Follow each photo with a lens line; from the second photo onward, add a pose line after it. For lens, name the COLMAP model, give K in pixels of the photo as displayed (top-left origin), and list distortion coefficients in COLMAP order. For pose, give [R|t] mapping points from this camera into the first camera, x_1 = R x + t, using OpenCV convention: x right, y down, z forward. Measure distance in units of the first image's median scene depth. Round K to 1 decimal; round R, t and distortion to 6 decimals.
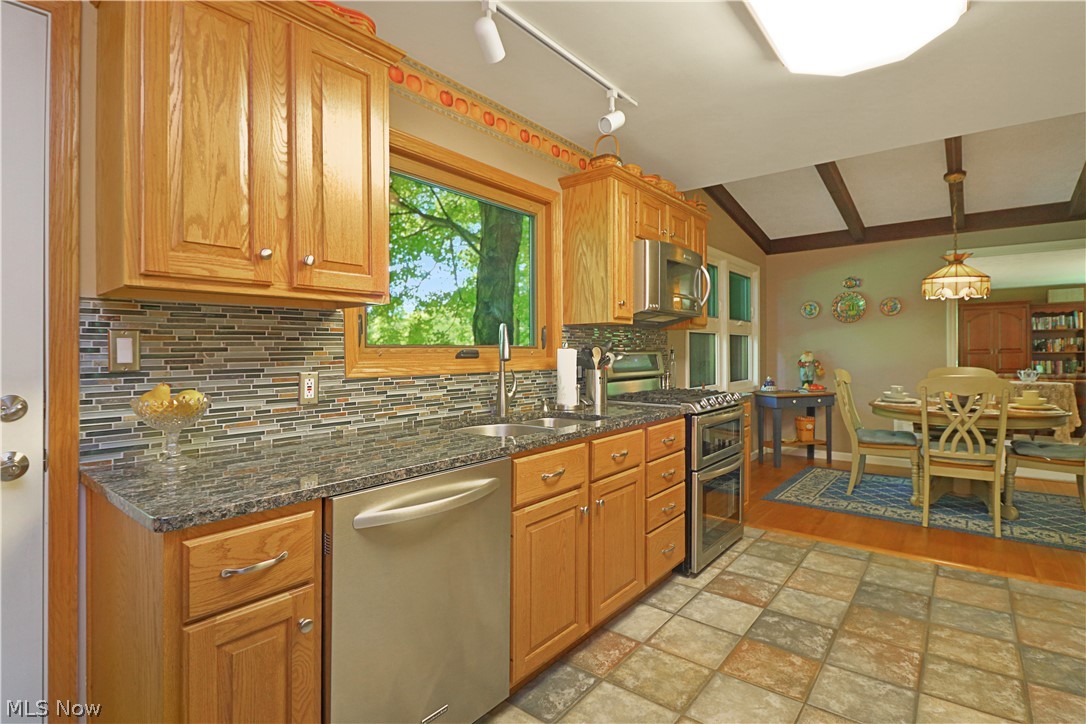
lens RADIAL K [[541.5, 0, 537.1], [0, 541.5, 355.9], [0, 0, 1]] dist [-0.004072, -0.002095]
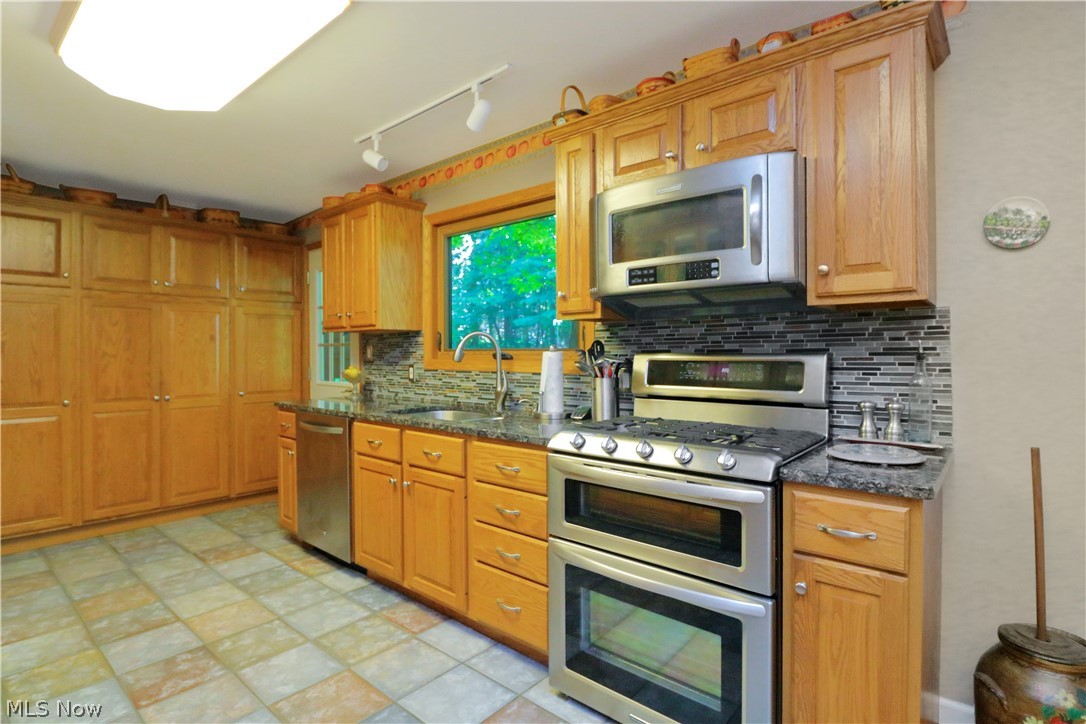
lens RADIAL K [[541.5, 0, 538.5], [0, 541.5, 355.7], [0, 0, 1]] dist [-0.004072, -0.002095]
pose [[-0.048397, 0.006528, -0.998807, 1.206226], [-0.010124, 0.999924, 0.007025, -0.015294], [0.998777, 0.010451, -0.048328, 1.271241]]
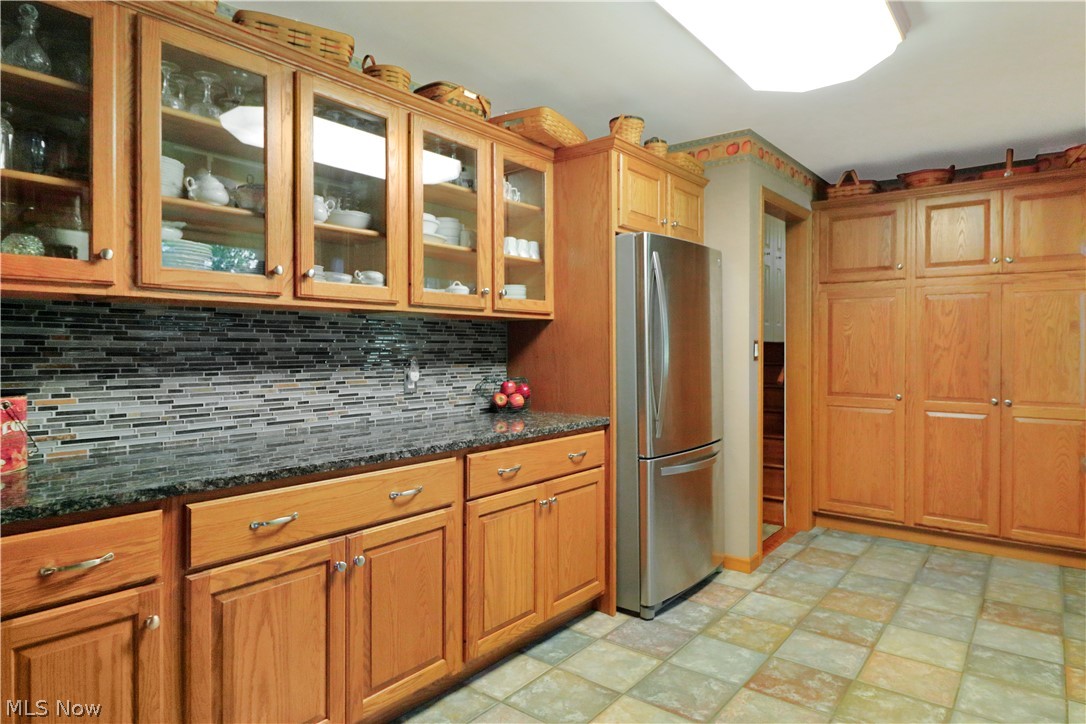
lens RADIAL K [[647.6, 0, 544.5], [0, 647.6, 353.1], [0, 0, 1]] dist [-0.001616, 0.002548]
pose [[-0.999988, 0.001154, -0.004860, 0.752842], [0.001046, 0.999754, 0.022153, -0.019433], [0.004885, 0.022148, -0.999743, 1.638408]]
